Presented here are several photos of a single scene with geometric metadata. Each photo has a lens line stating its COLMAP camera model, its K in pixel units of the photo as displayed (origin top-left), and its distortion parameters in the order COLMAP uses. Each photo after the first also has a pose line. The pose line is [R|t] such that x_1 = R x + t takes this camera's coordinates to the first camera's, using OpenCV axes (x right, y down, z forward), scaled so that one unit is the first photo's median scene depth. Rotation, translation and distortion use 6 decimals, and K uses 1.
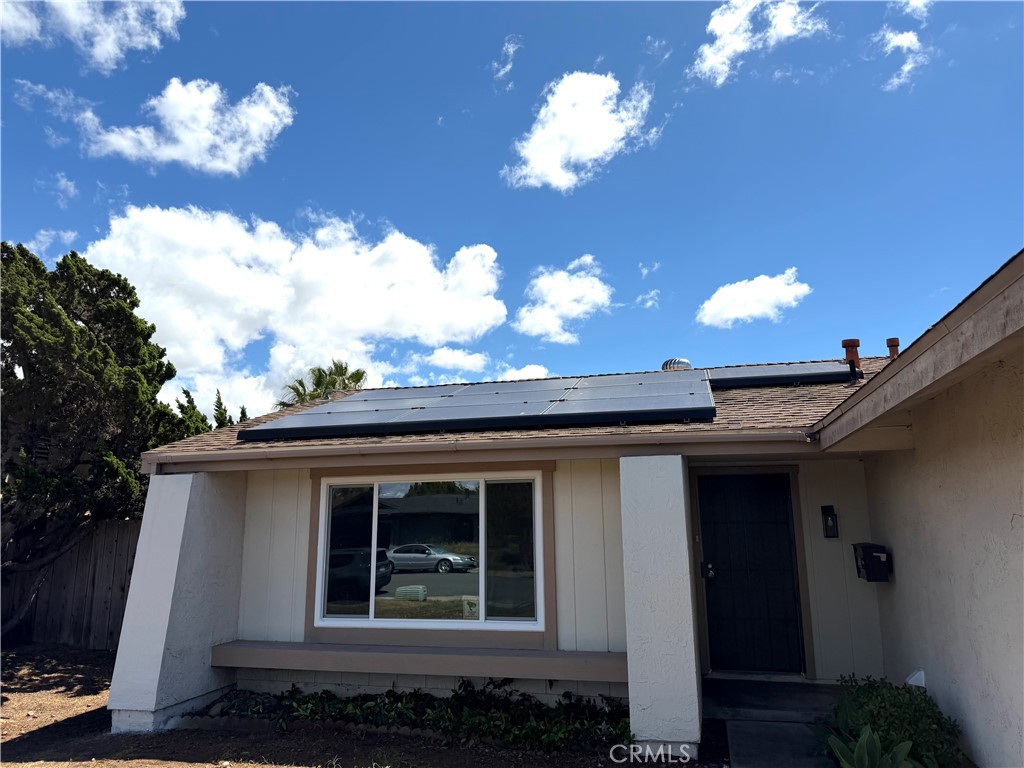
lens RADIAL K [[721.1, 0, 514.9], [0, 721.1, 361.5], [0, 0, 1]] dist [0.088587, -0.133565]
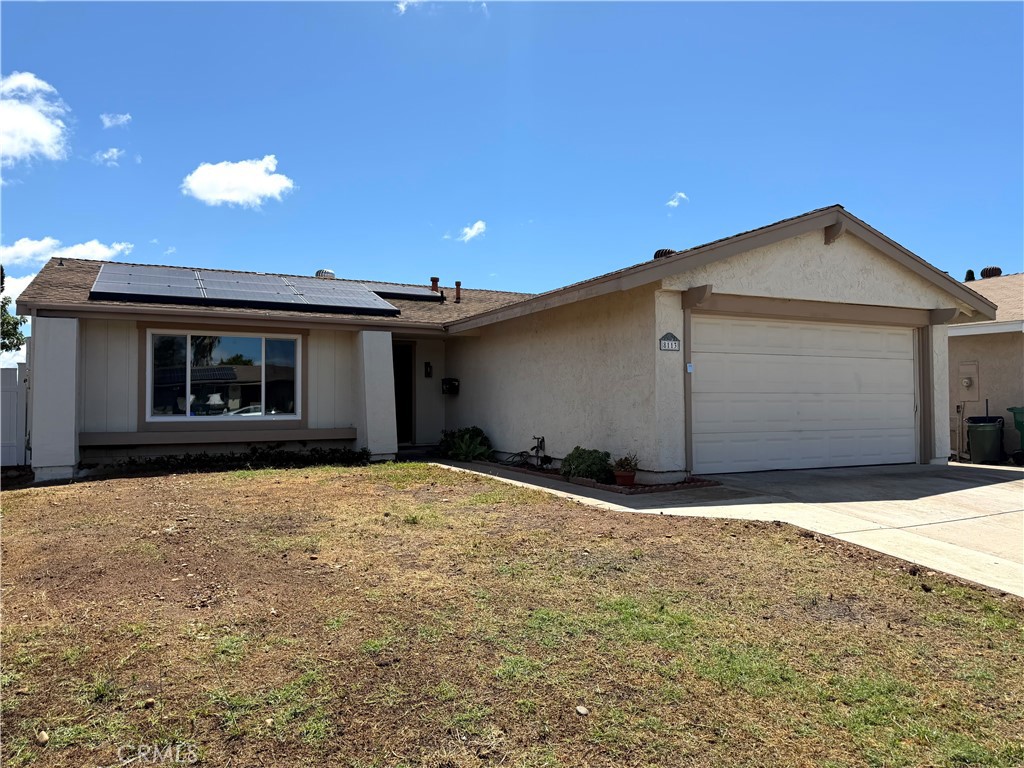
lens RADIAL K [[716.8, 0, 512.0], [0, 716.8, 384.0], [0, 0, 1]] dist [0.126001, -0.244600]
pose [[0.758038, 0.028844, 0.651572, -0.703782], [-0.148277, 0.980483, 0.129101, -0.035210], [-0.635132, -0.194477, 0.747520, -0.657765]]
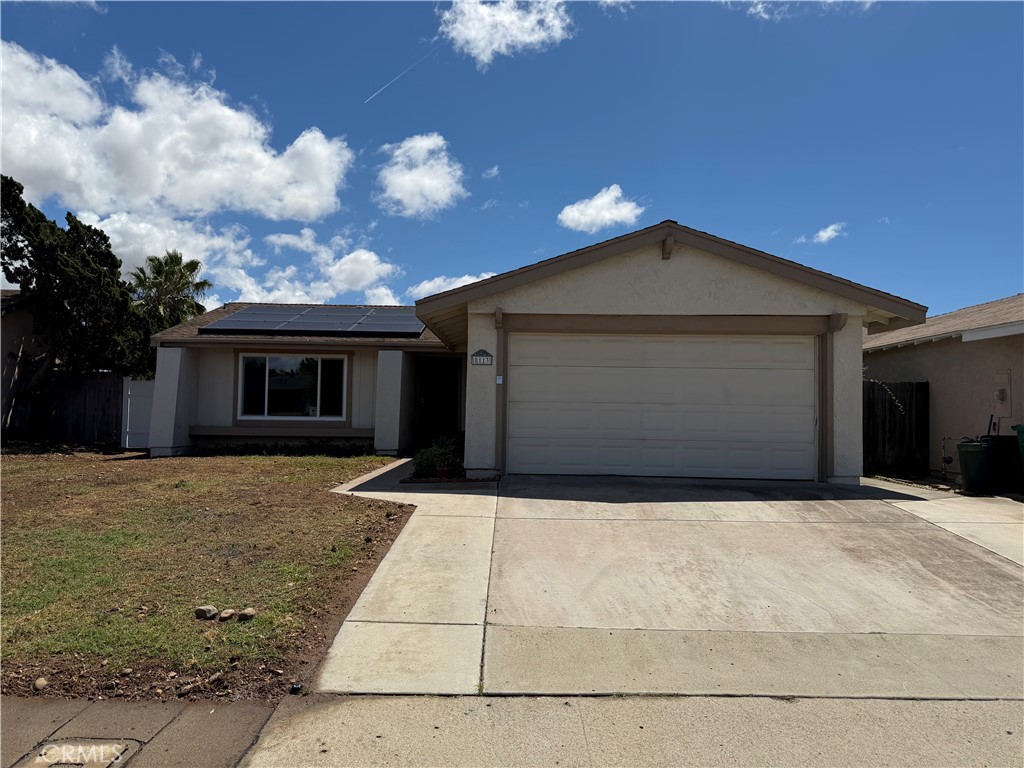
lens RADIAL K [[716.8, 0, 512.0], [0, 716.8, 384.0], [0, 0, 1]] dist [0.126001, -0.244600]
pose [[0.970576, 0.037283, 0.237891, 0.002916], [-0.079078, 0.982498, 0.168652, -0.176249], [-0.227439, -0.182502, 0.956538, -1.265515]]
